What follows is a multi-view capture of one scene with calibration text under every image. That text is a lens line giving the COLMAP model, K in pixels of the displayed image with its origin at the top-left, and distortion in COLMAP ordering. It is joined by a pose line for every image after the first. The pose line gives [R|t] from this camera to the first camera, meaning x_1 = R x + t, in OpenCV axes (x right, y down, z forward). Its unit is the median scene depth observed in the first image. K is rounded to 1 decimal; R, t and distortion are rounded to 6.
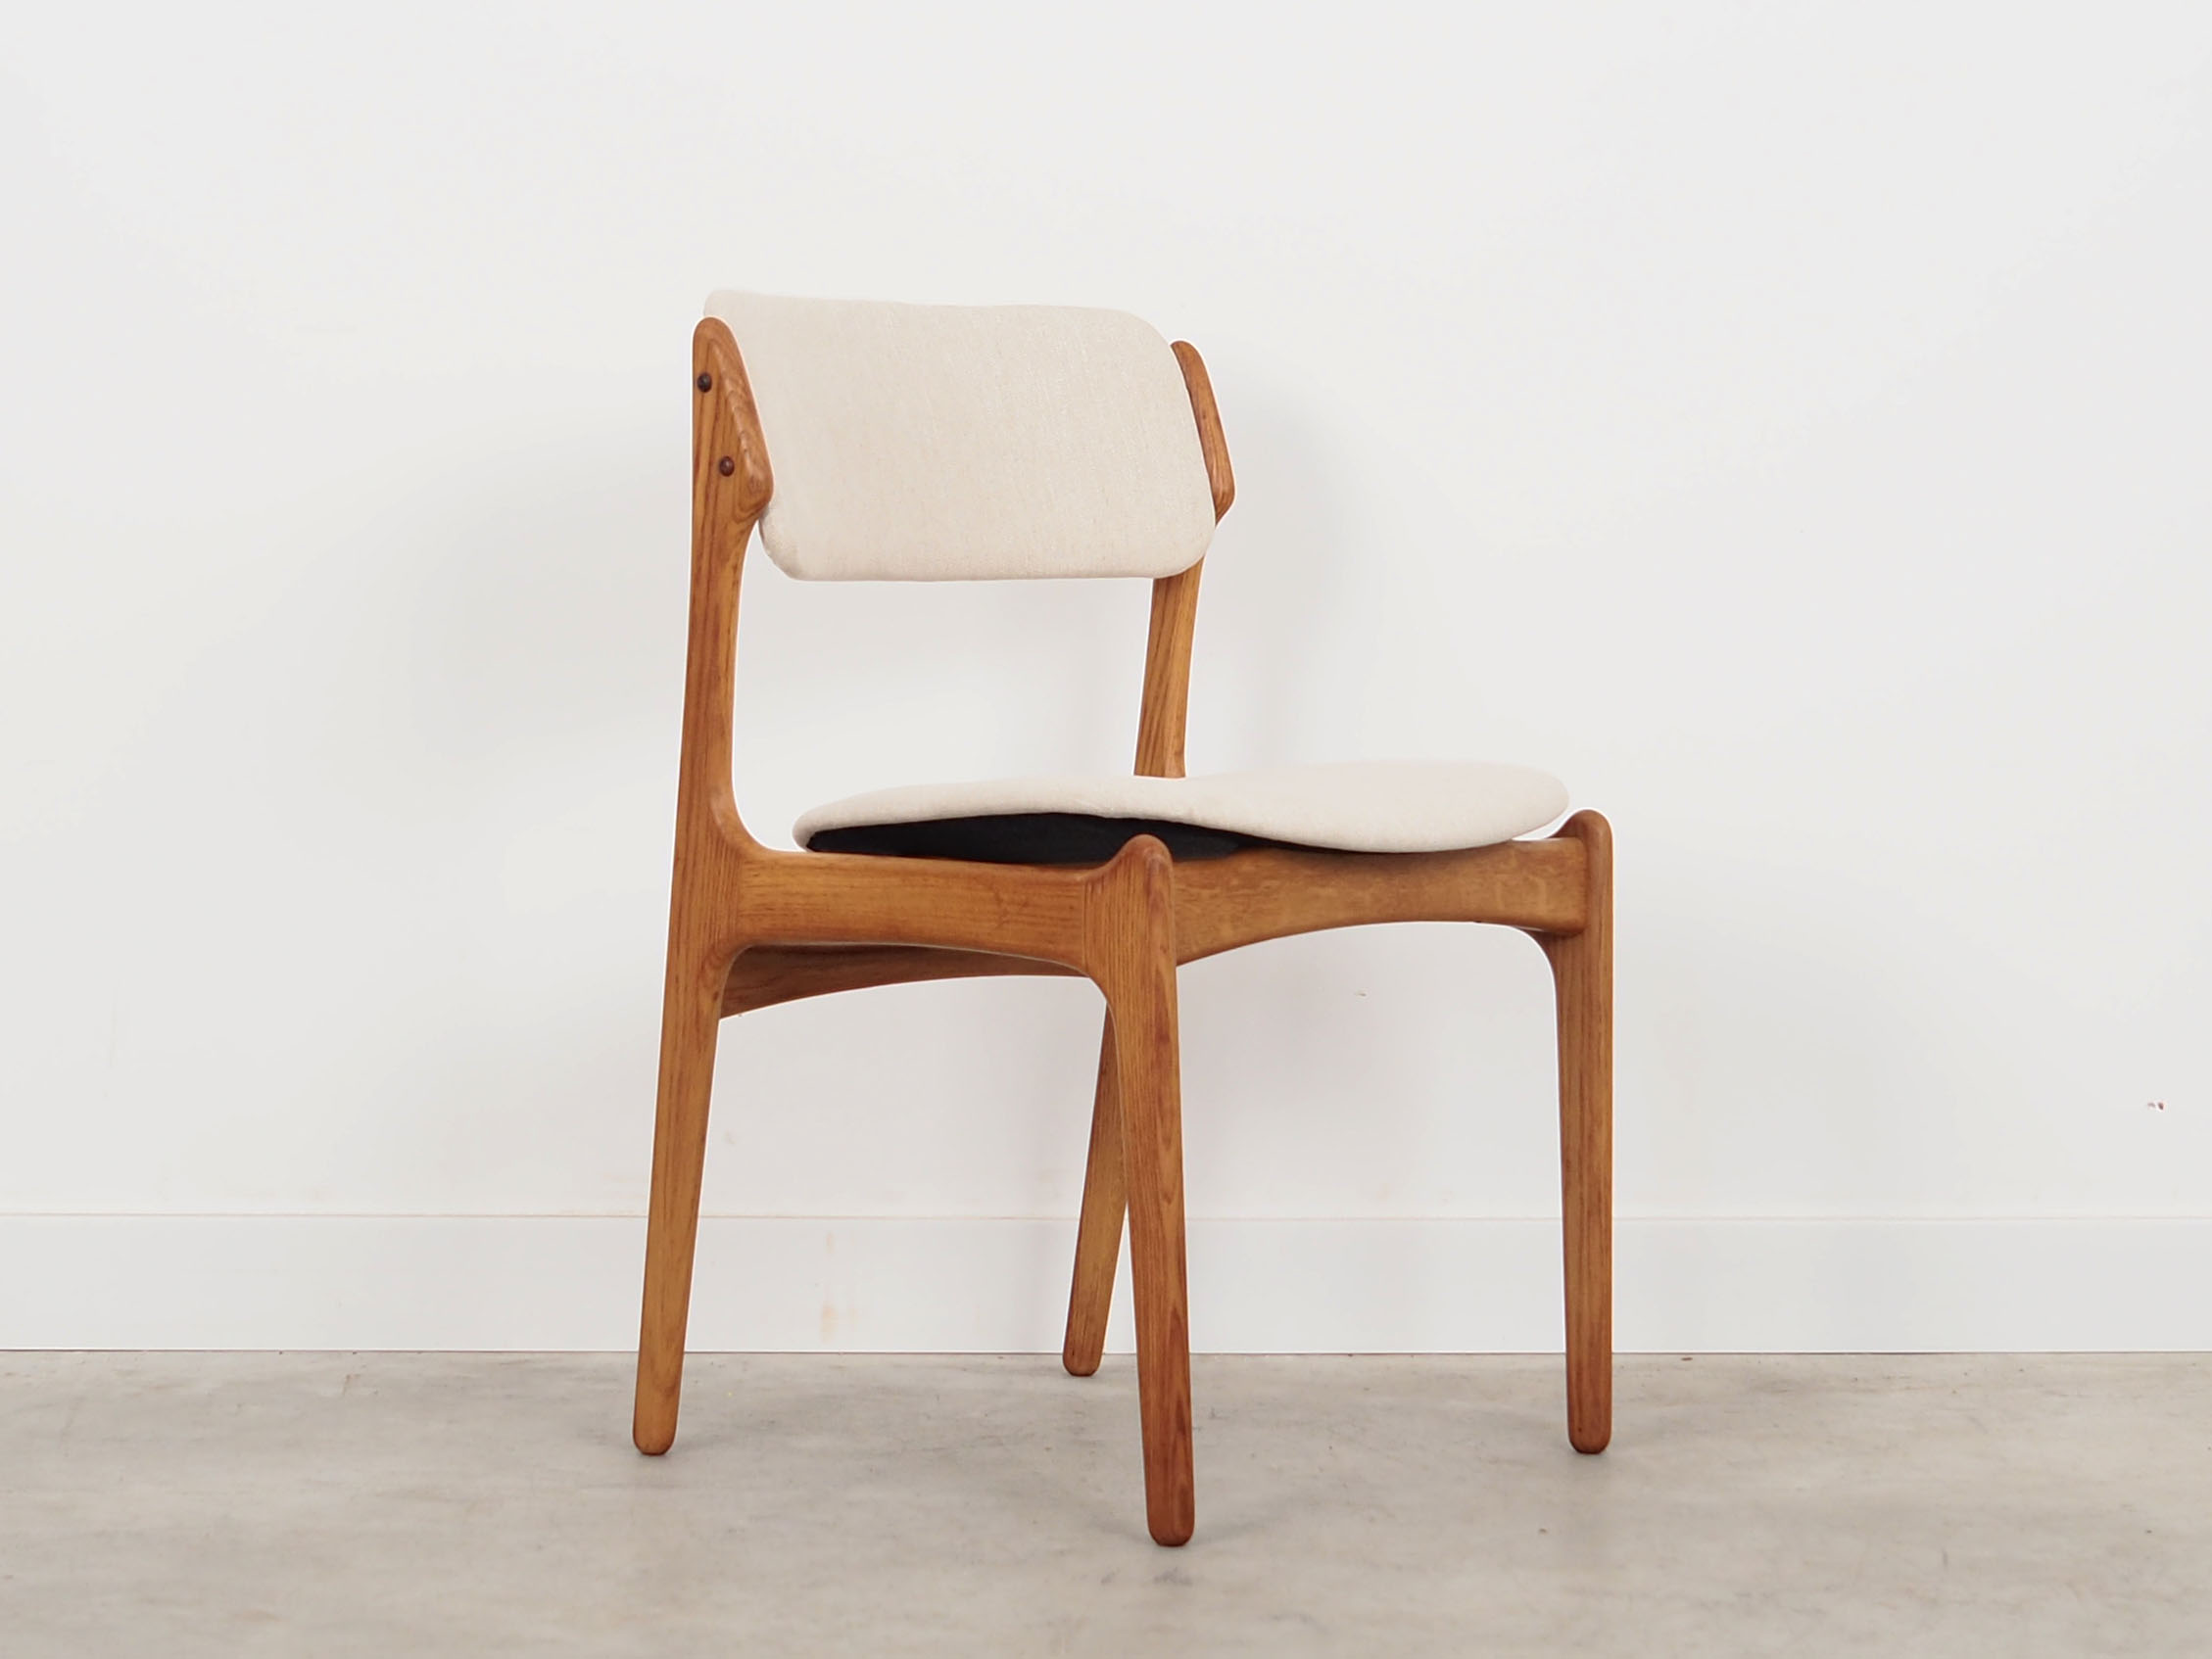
lens RADIAL K [[2540.0, 0, 1106.0], [0, 2540.0, 829.5], [0, 0, 1]] dist [-0.005375, 0.003007]
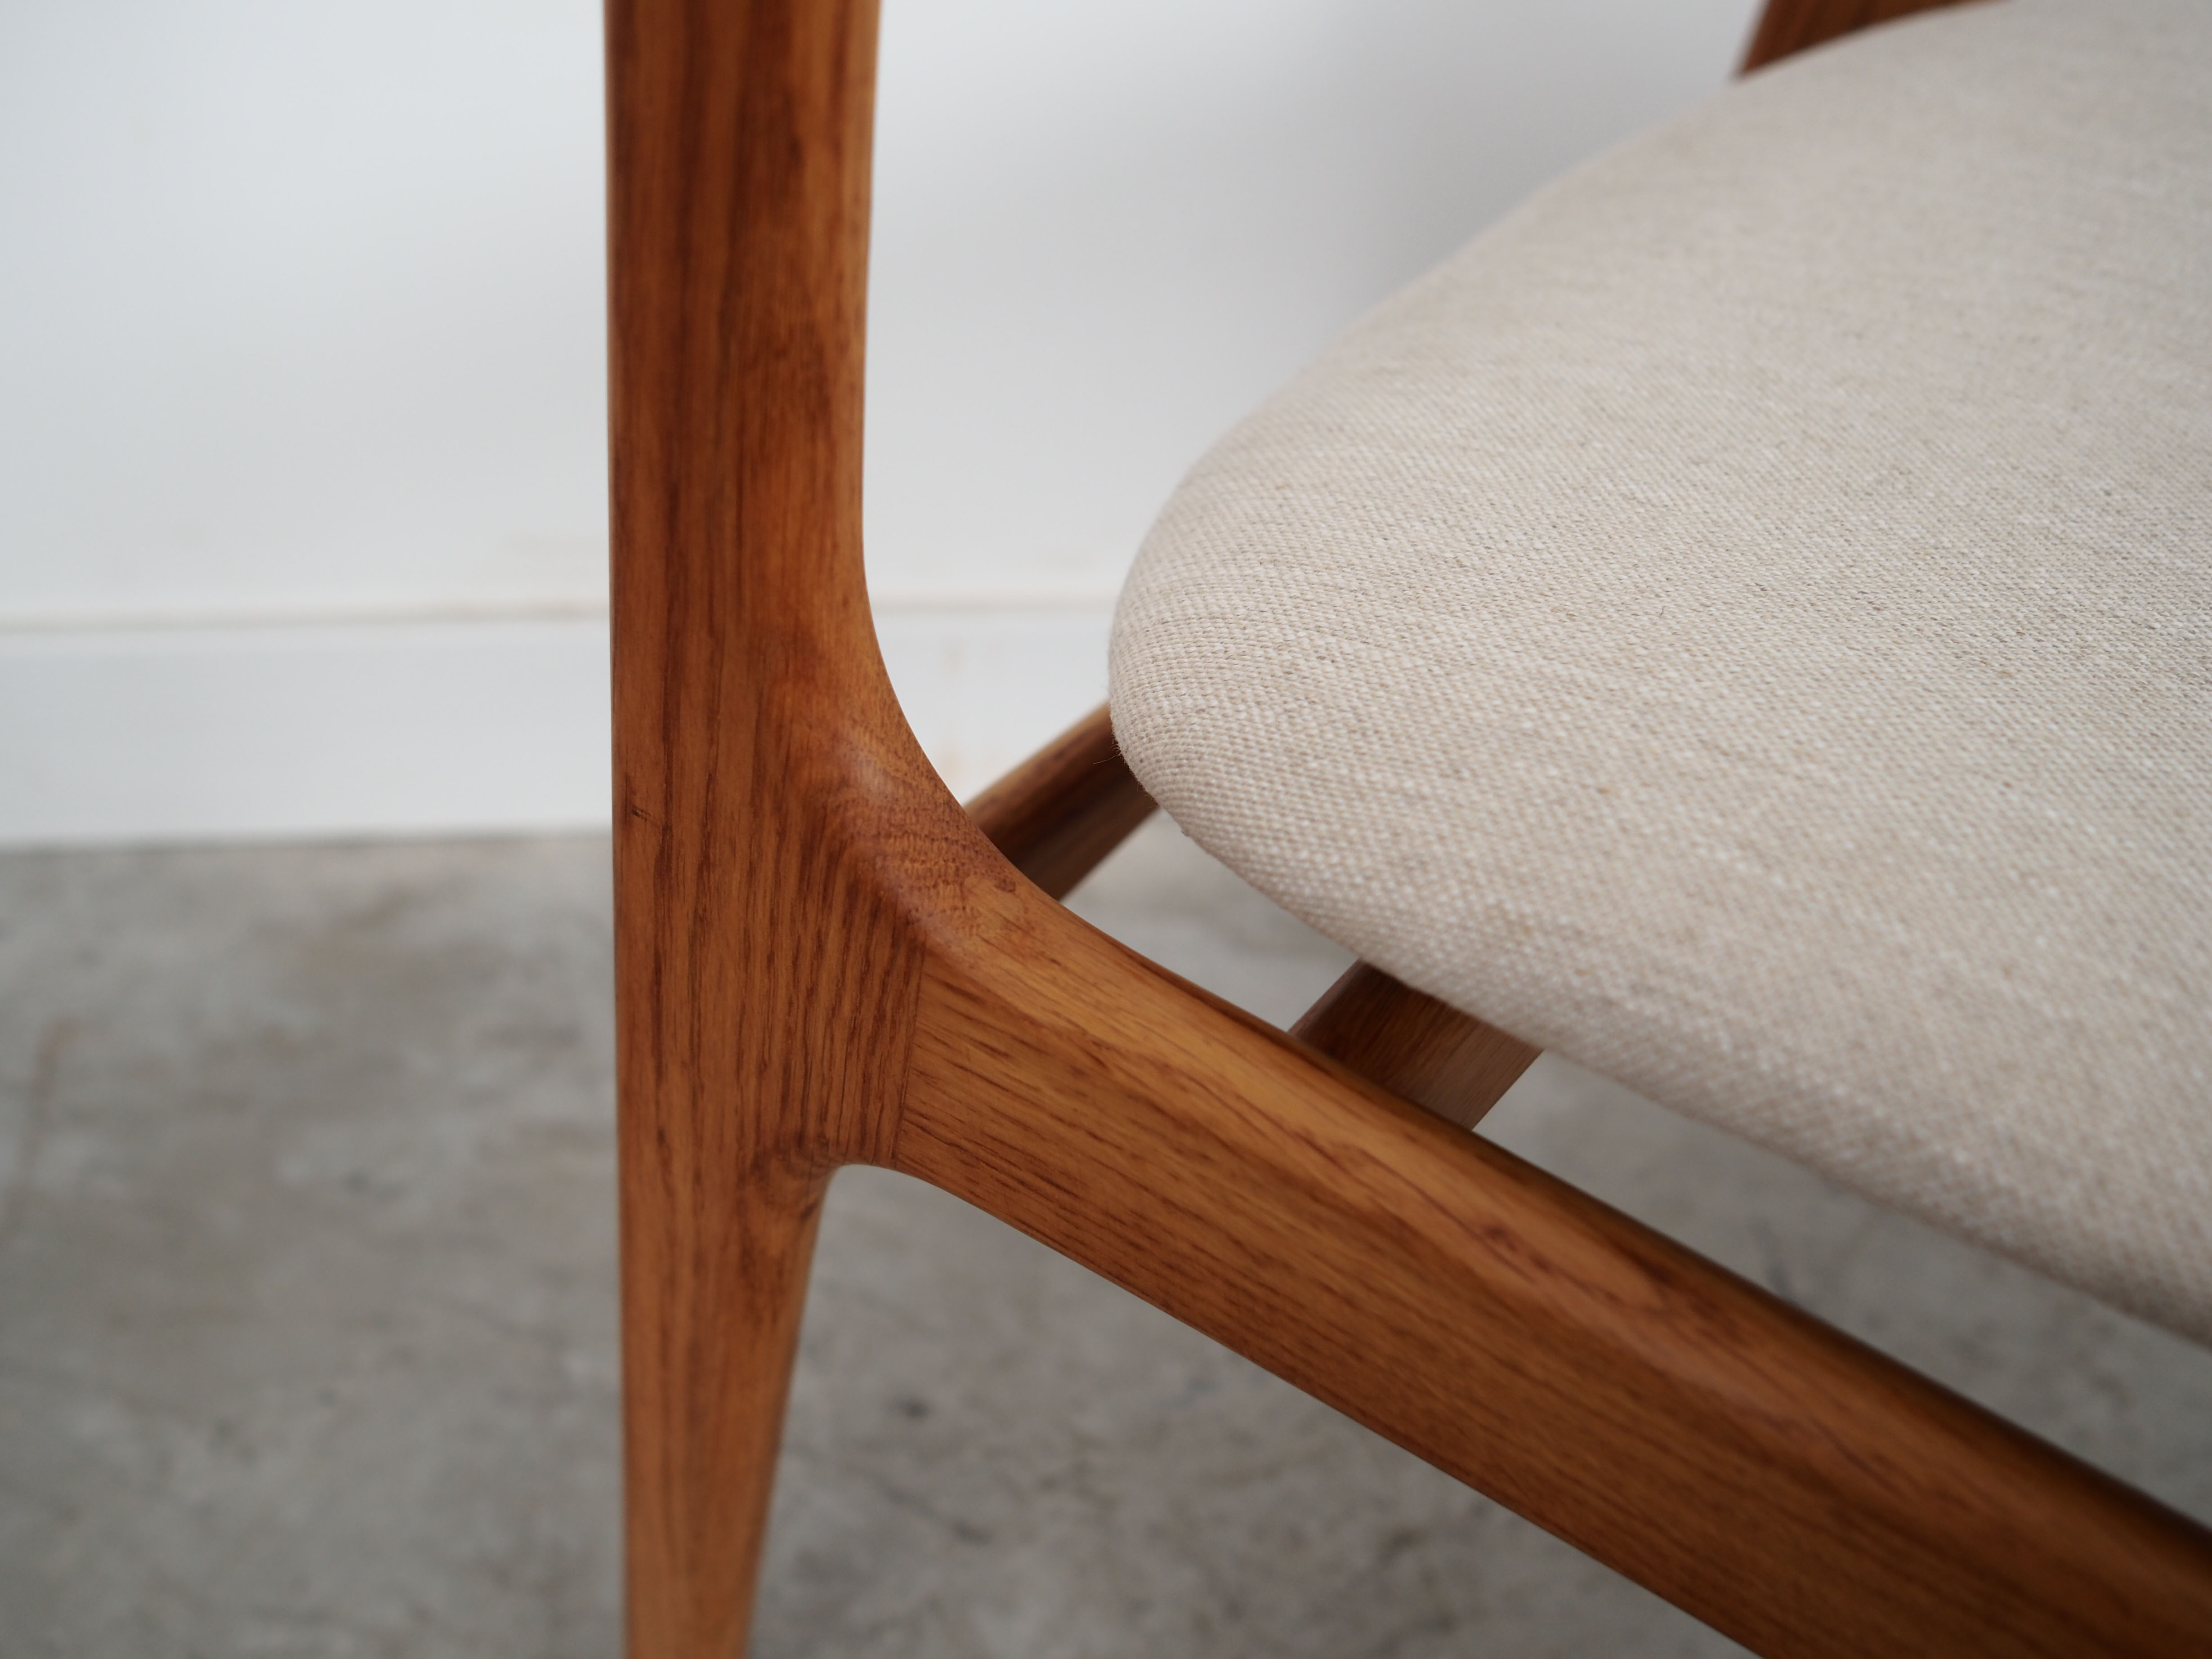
lens RADIAL K [[2540.5, 0, 1106.0], [0, 2540.5, 829.5], [0, 0, 1]] dist [-0.005375, 0.003007]
pose [[0.999752, -0.014531, 0.016884, -0.121432], [0.006325, 0.911930, 0.410297, -0.080807], [-0.021359, -0.410088, 0.911796, 0.739399]]
